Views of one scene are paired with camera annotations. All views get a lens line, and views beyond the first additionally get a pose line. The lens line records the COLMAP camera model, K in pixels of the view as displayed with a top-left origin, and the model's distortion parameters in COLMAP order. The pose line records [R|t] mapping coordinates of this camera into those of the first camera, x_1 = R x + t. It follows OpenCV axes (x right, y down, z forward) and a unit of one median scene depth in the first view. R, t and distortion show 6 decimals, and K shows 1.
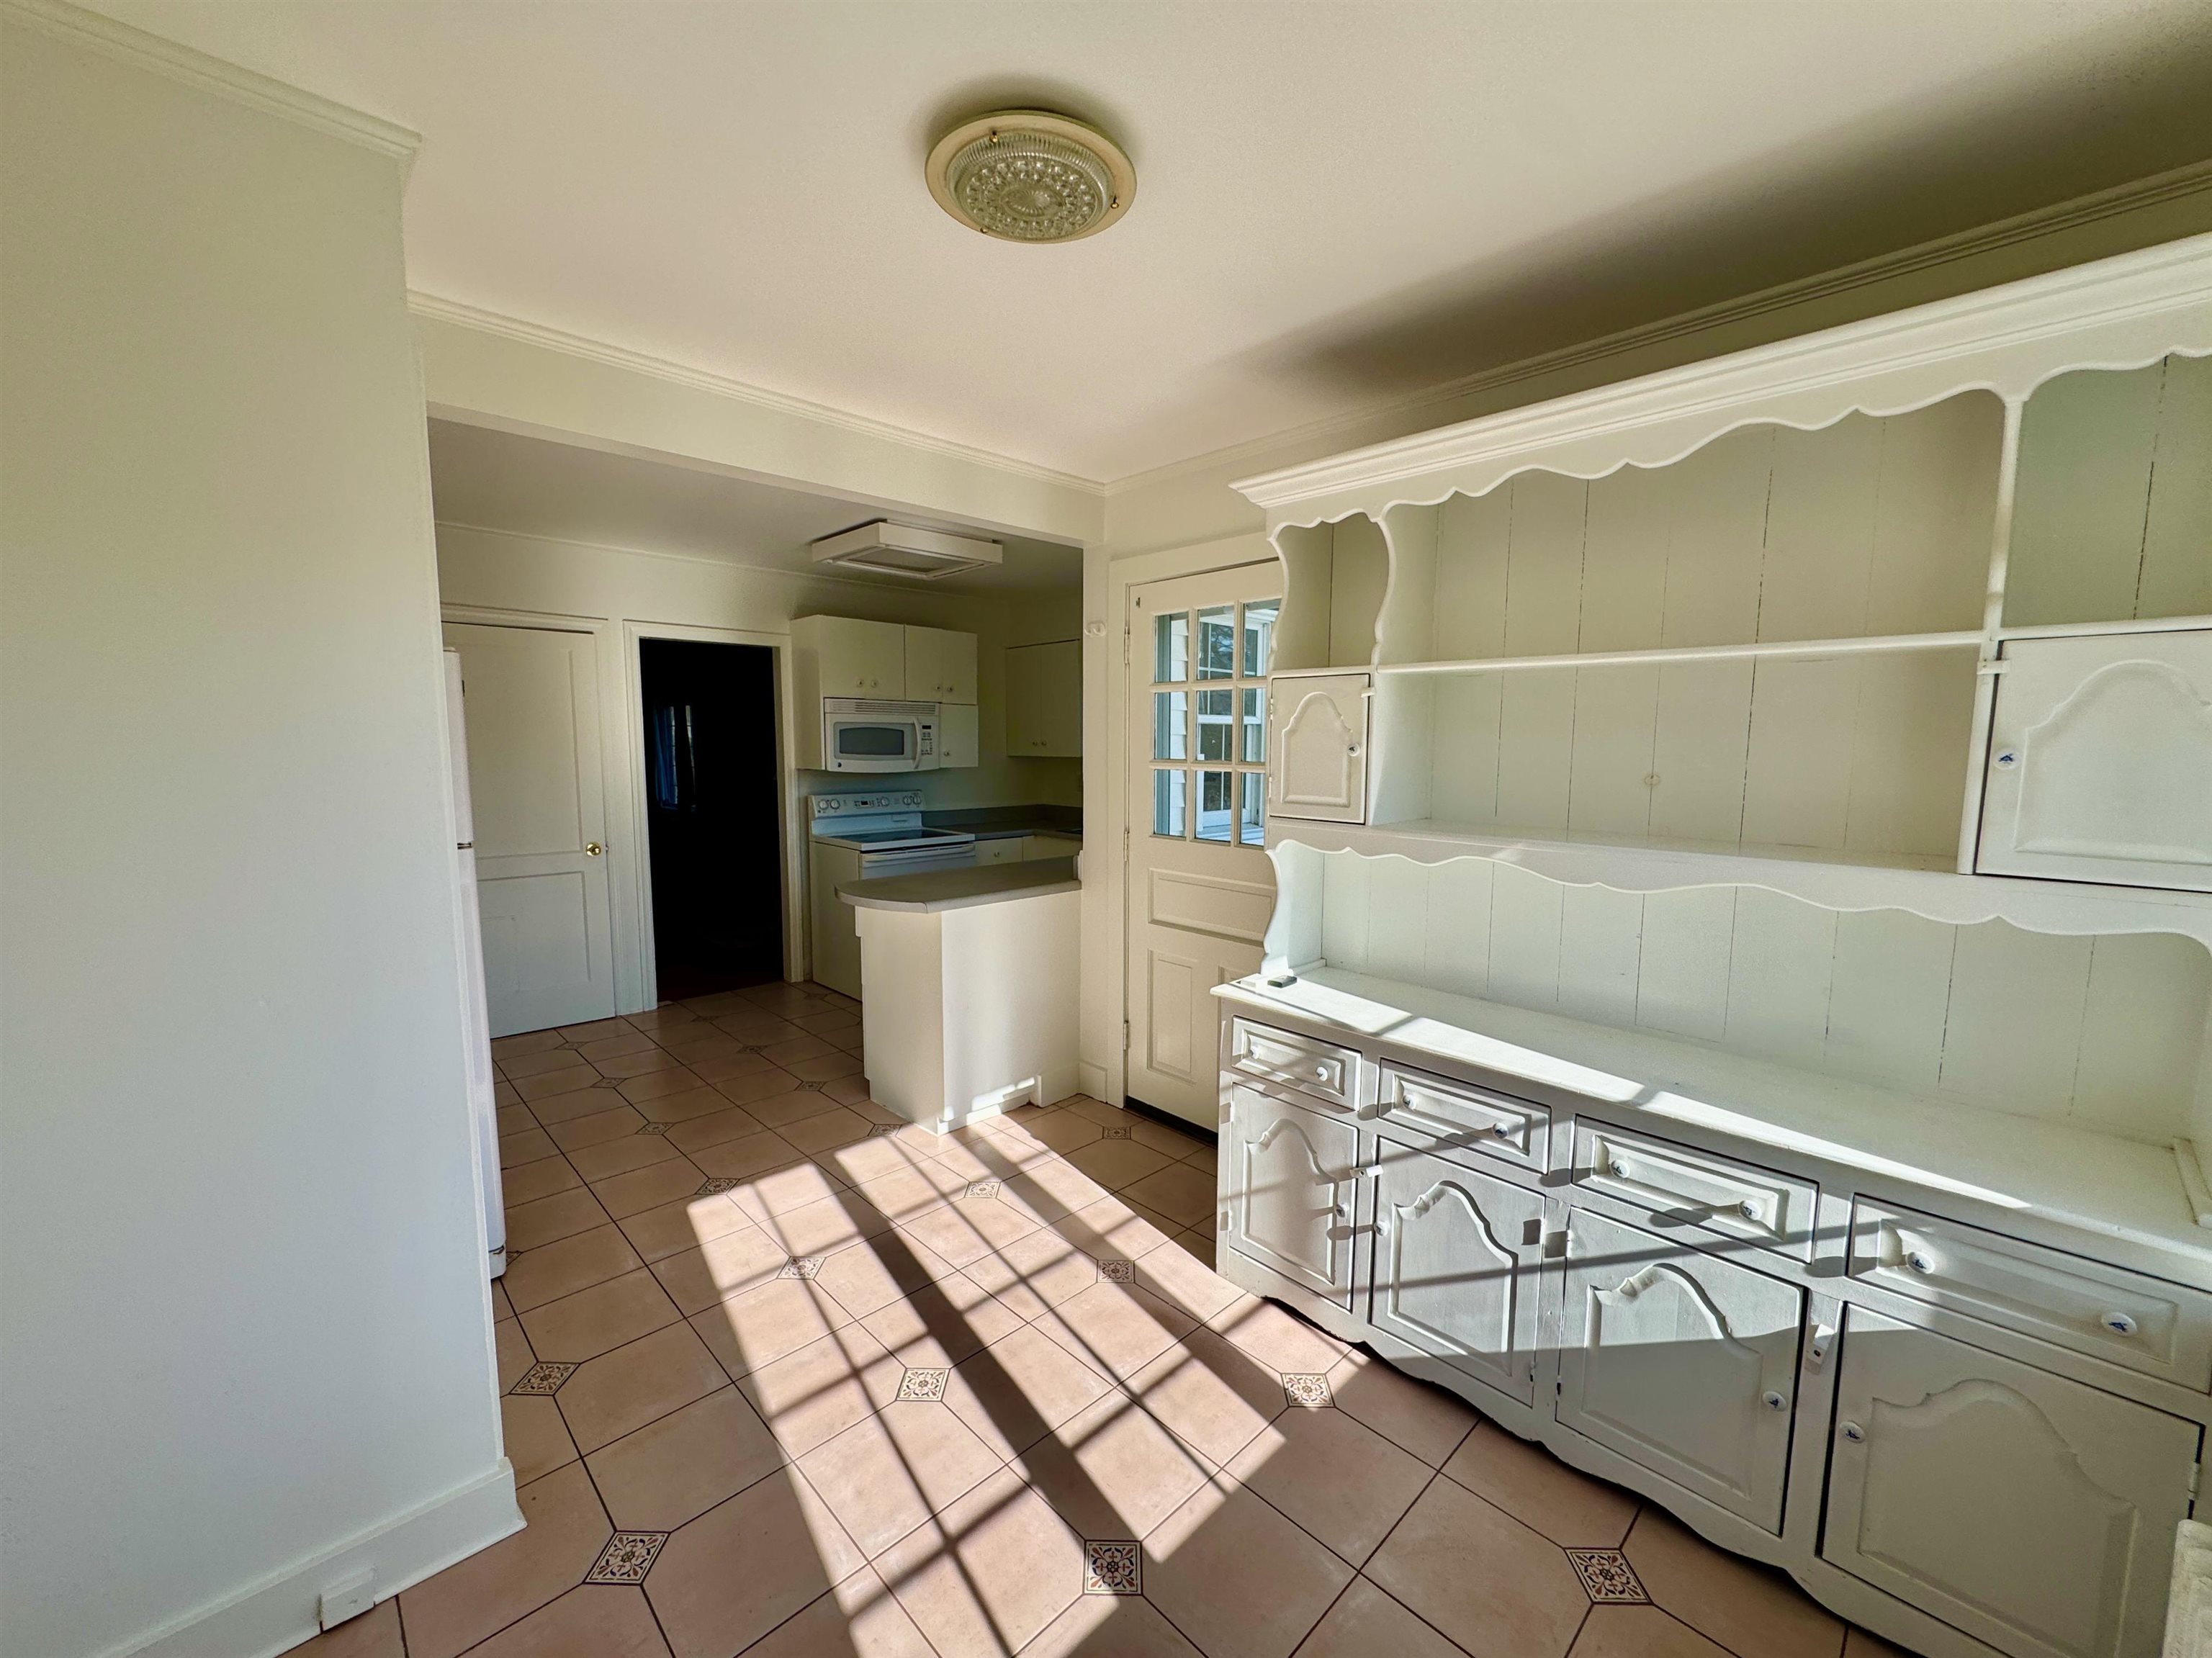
lens RADIAL K [[891.9, 0, 1105.0], [0, 891.9, 832.1], [0, 0, 1]] dist [0.000220, -0.000057]
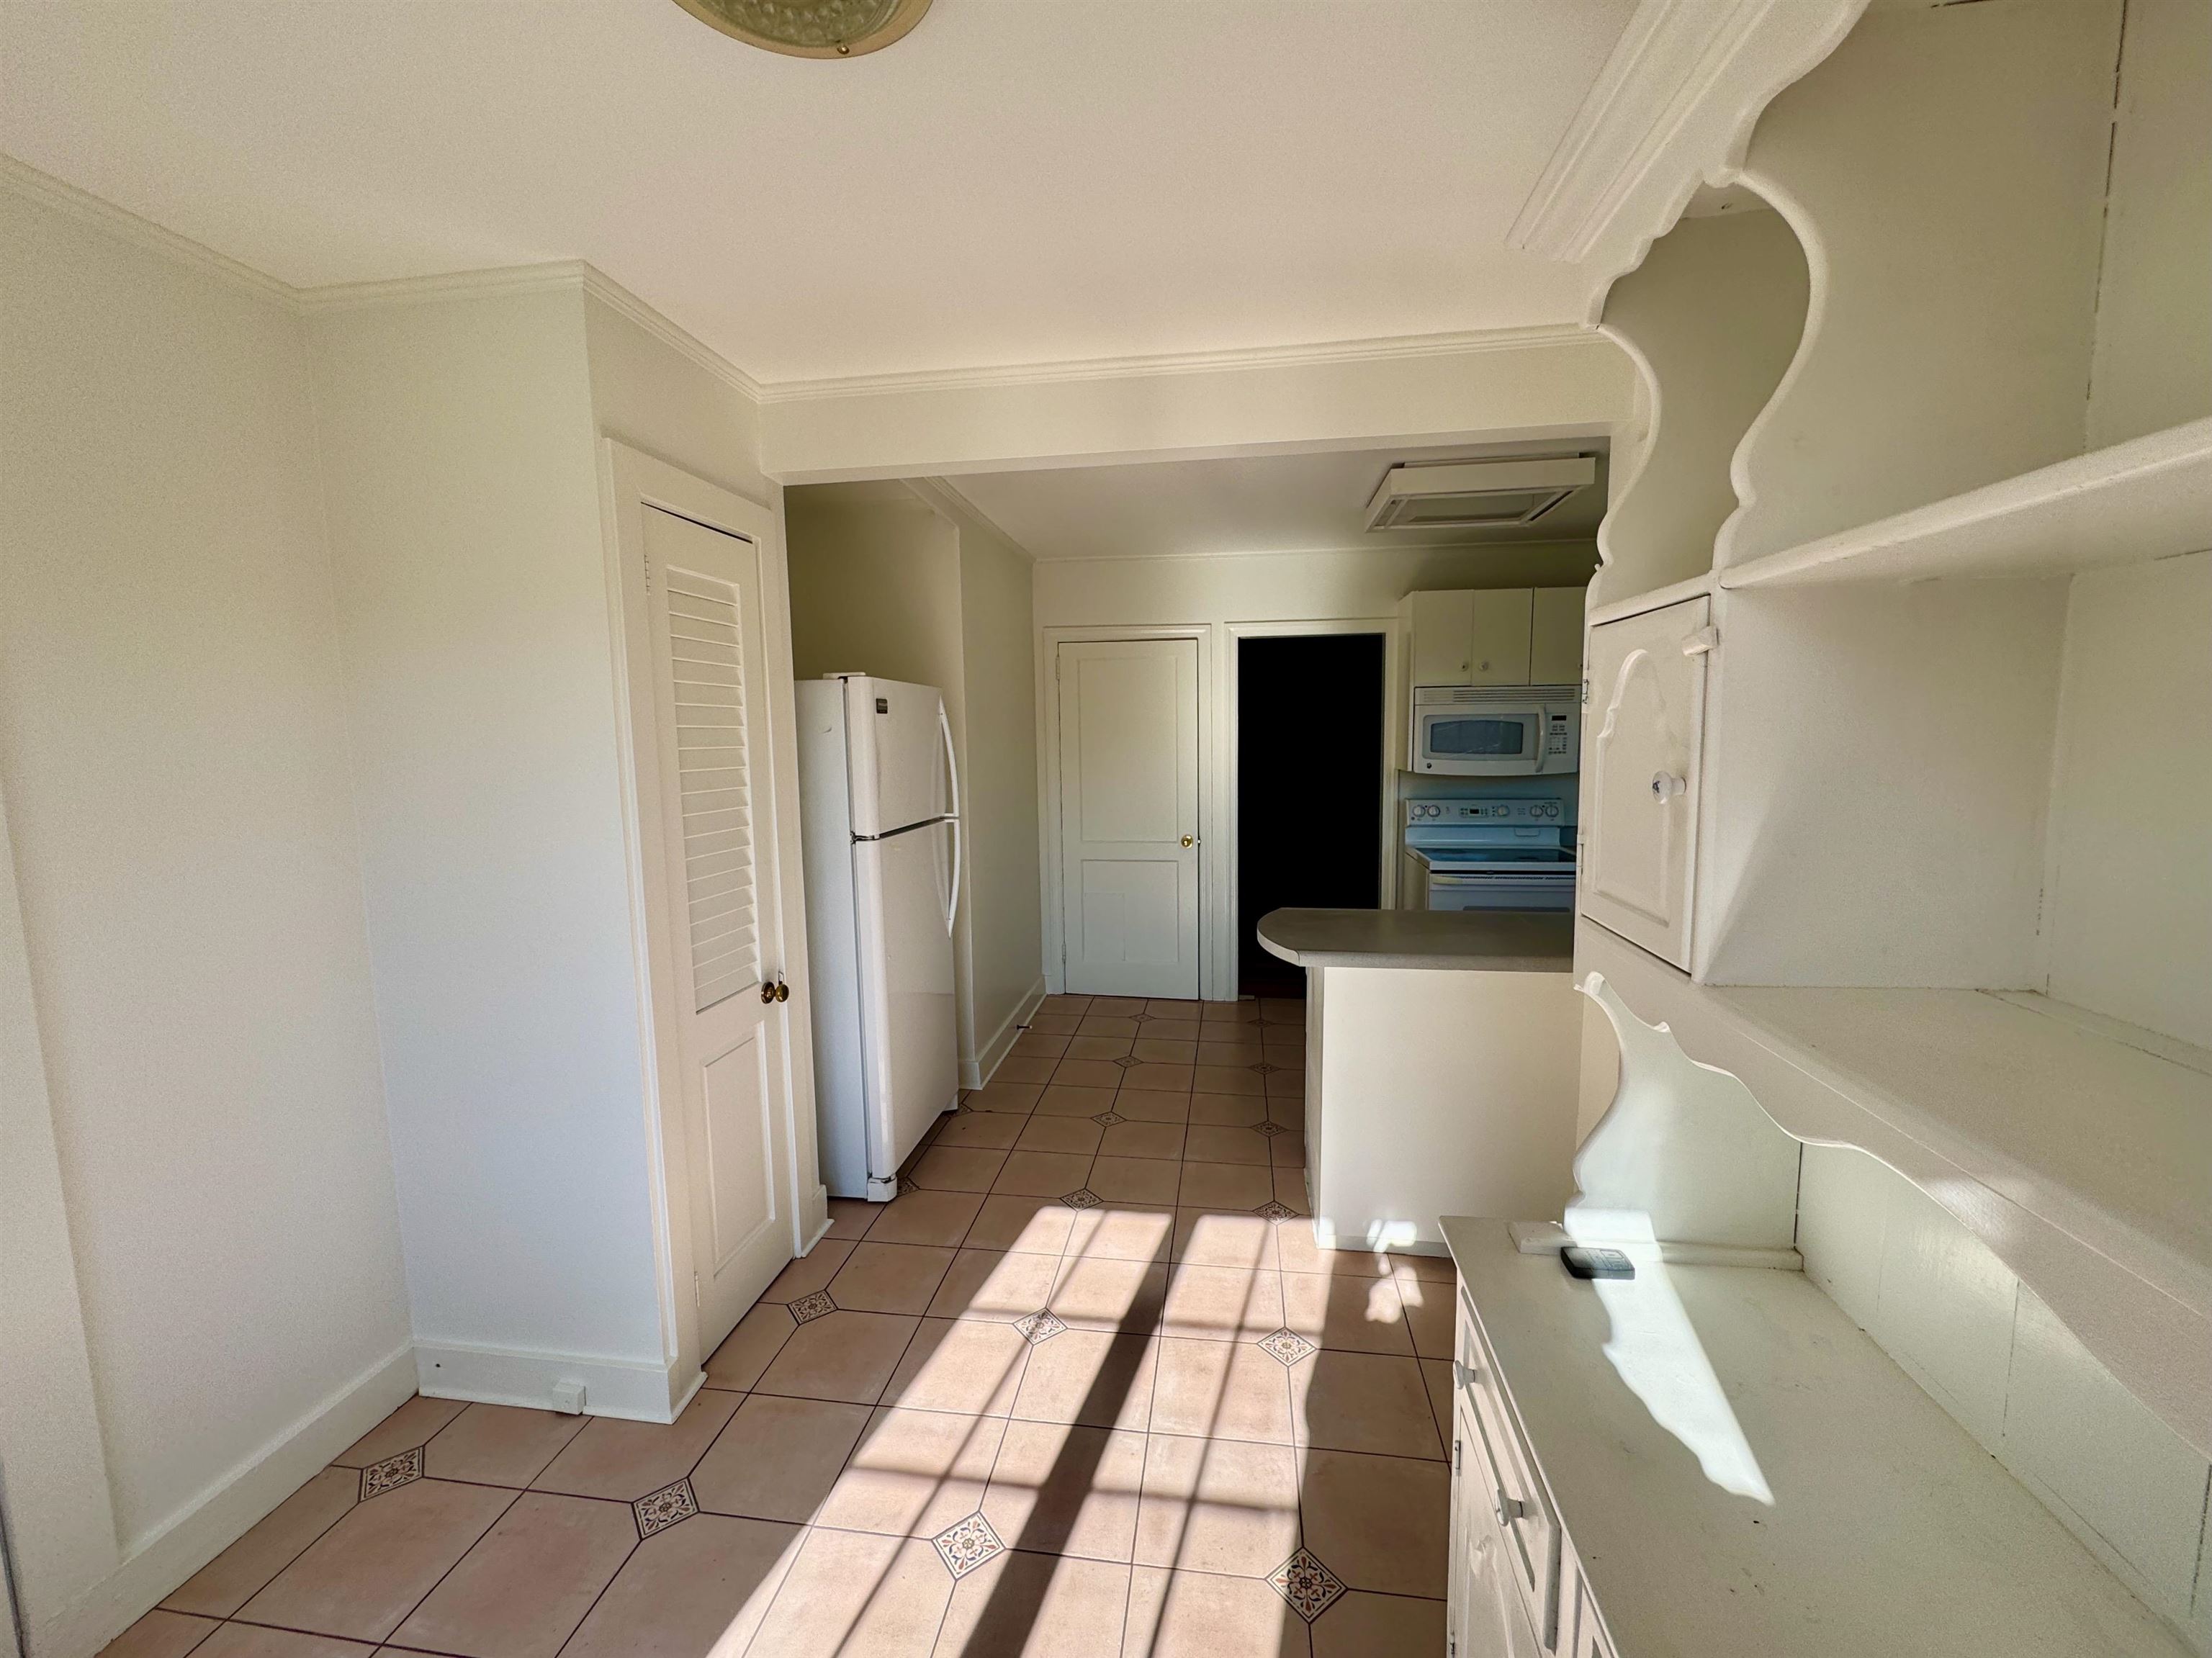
lens RADIAL K [[893.7, 0, 1106.0], [0, 893.7, 829.0], [0, 0, 1]] dist [-0.000909, -0.000237]
pose [[0.608554, 0.075740, -0.789890, 0.305043], [-0.066966, 0.996785, 0.043987, -0.051187], [0.790682, 0.026127, 0.611669, 0.378375]]
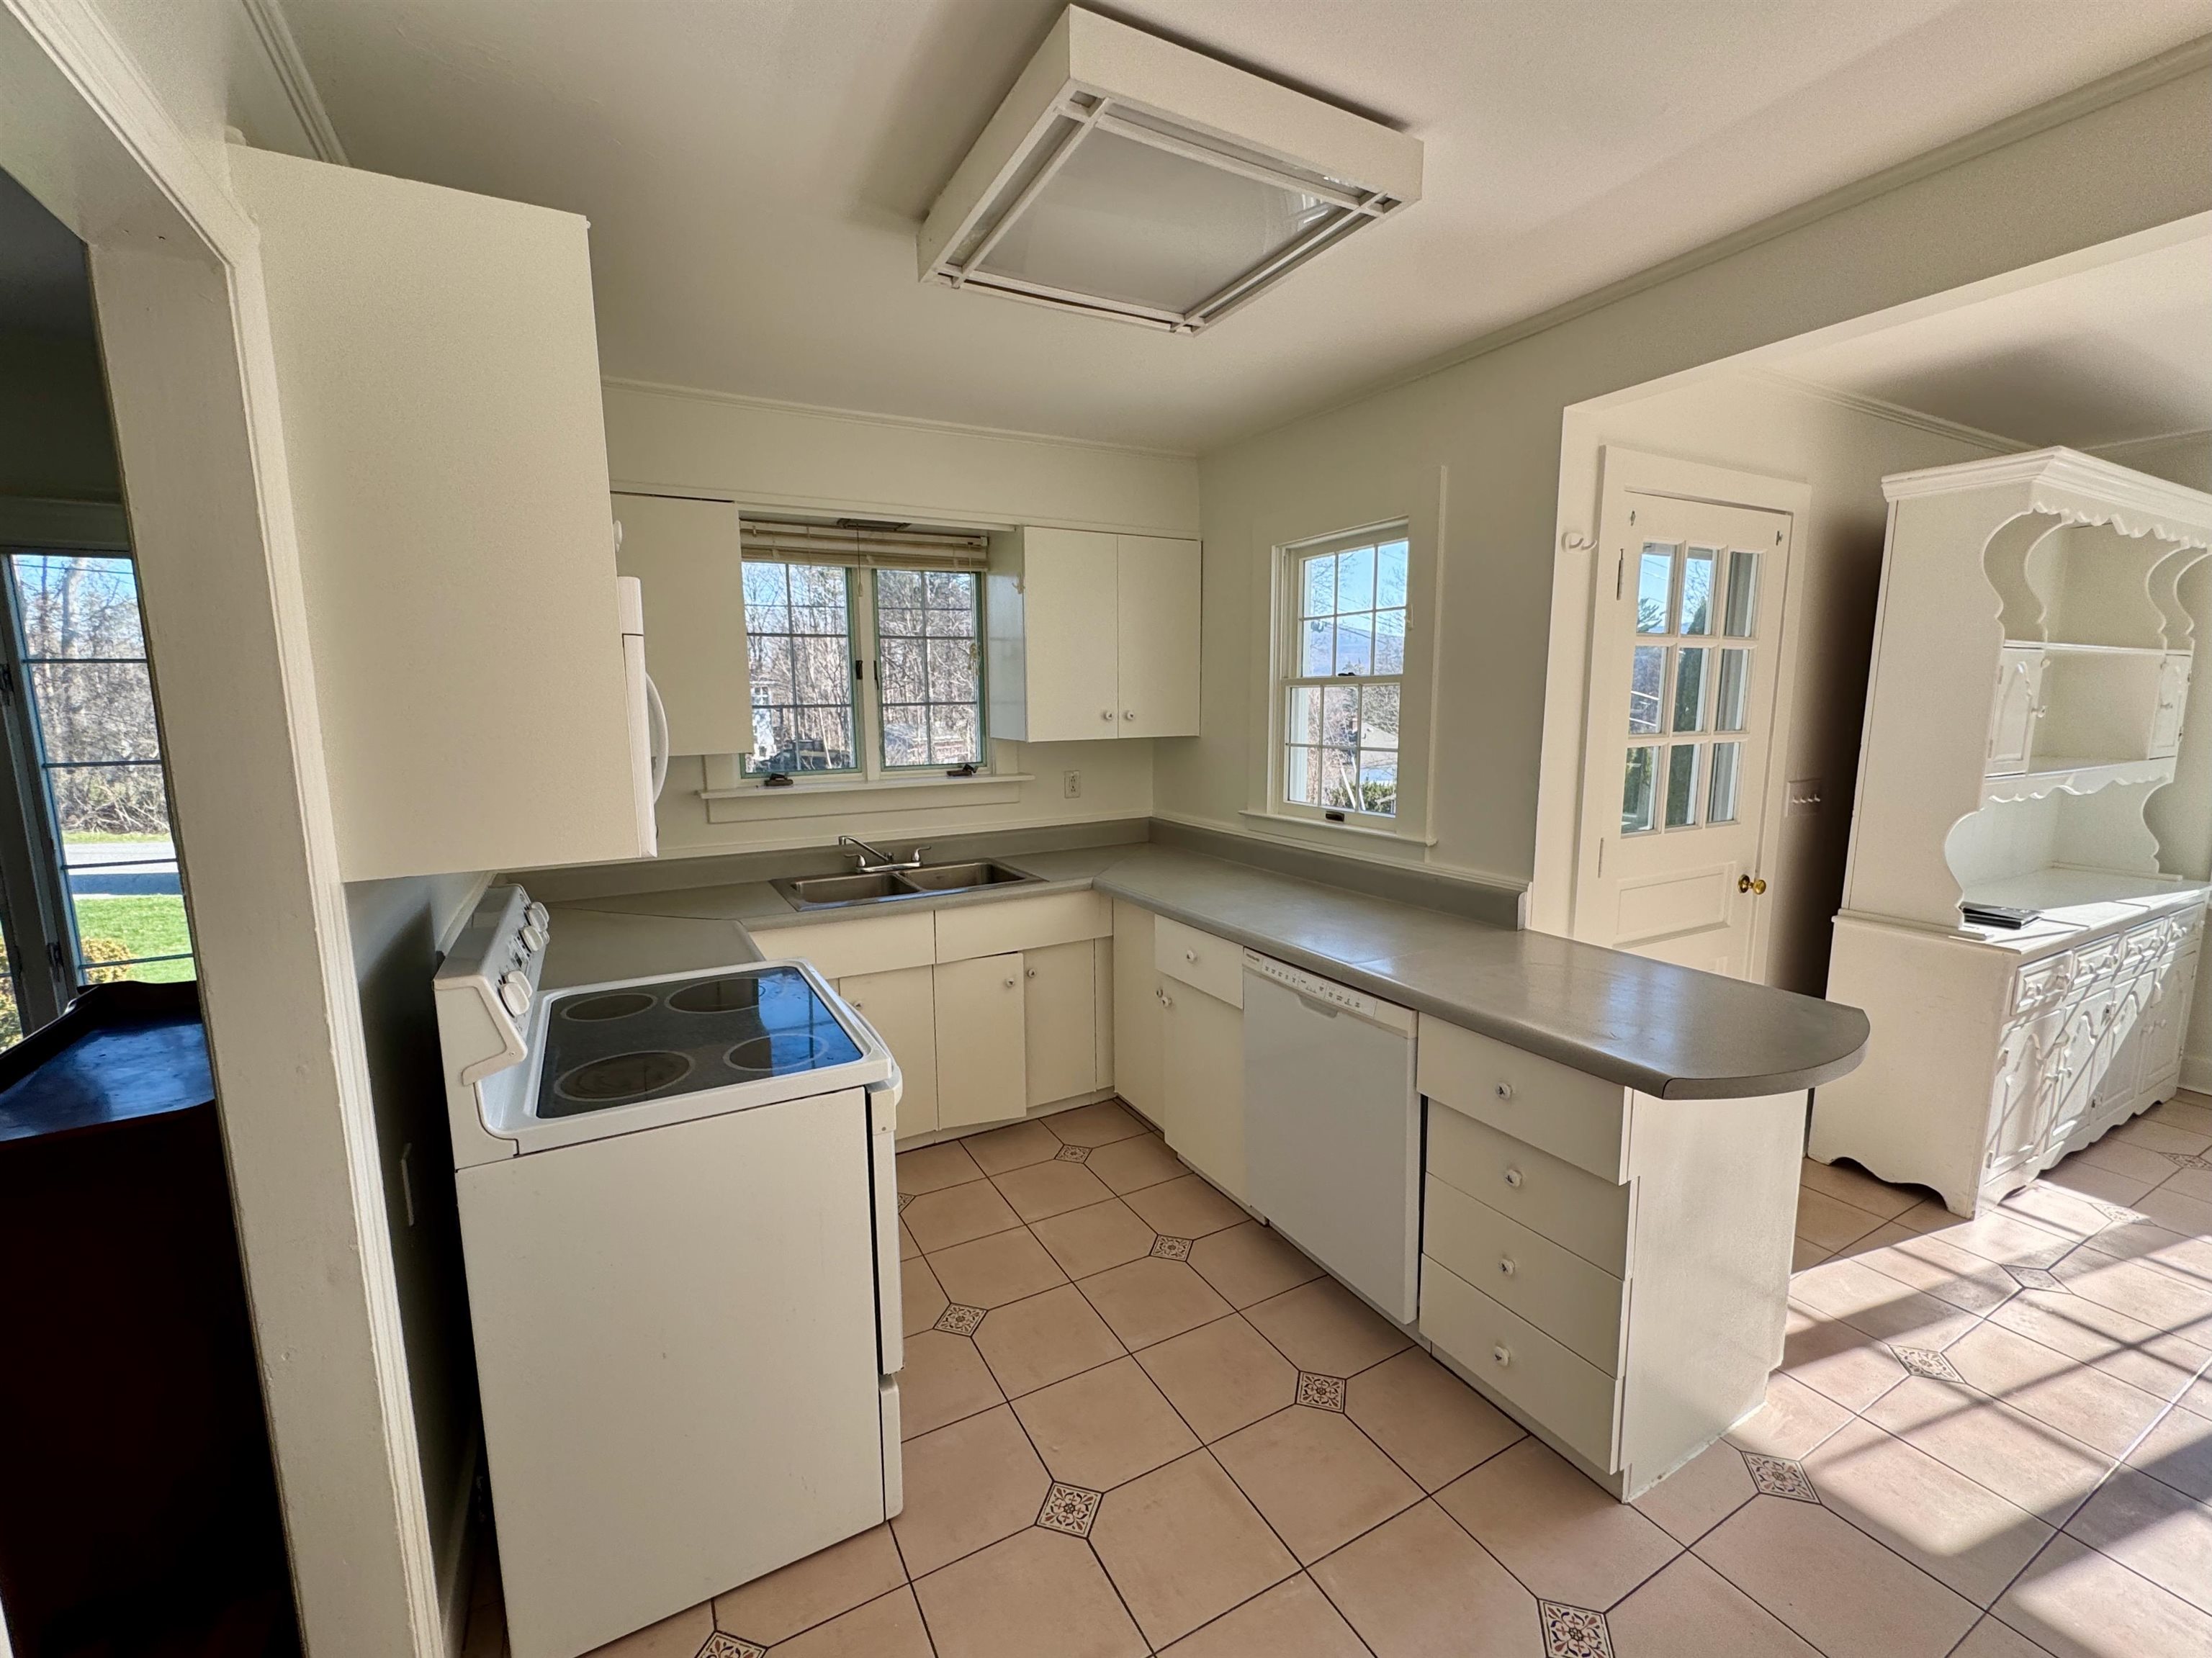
lens RADIAL K [[918.8, 0, 1104.4], [0, 918.8, 825.2], [0, 0, 1]] dist [-0.009517, 0.000350]
pose [[0.268177, -0.137047, 0.953572, -0.854873], [0.110149, 0.987700, 0.110974, -0.147844], [-0.957052, 0.075274, 0.279974, 1.278265]]
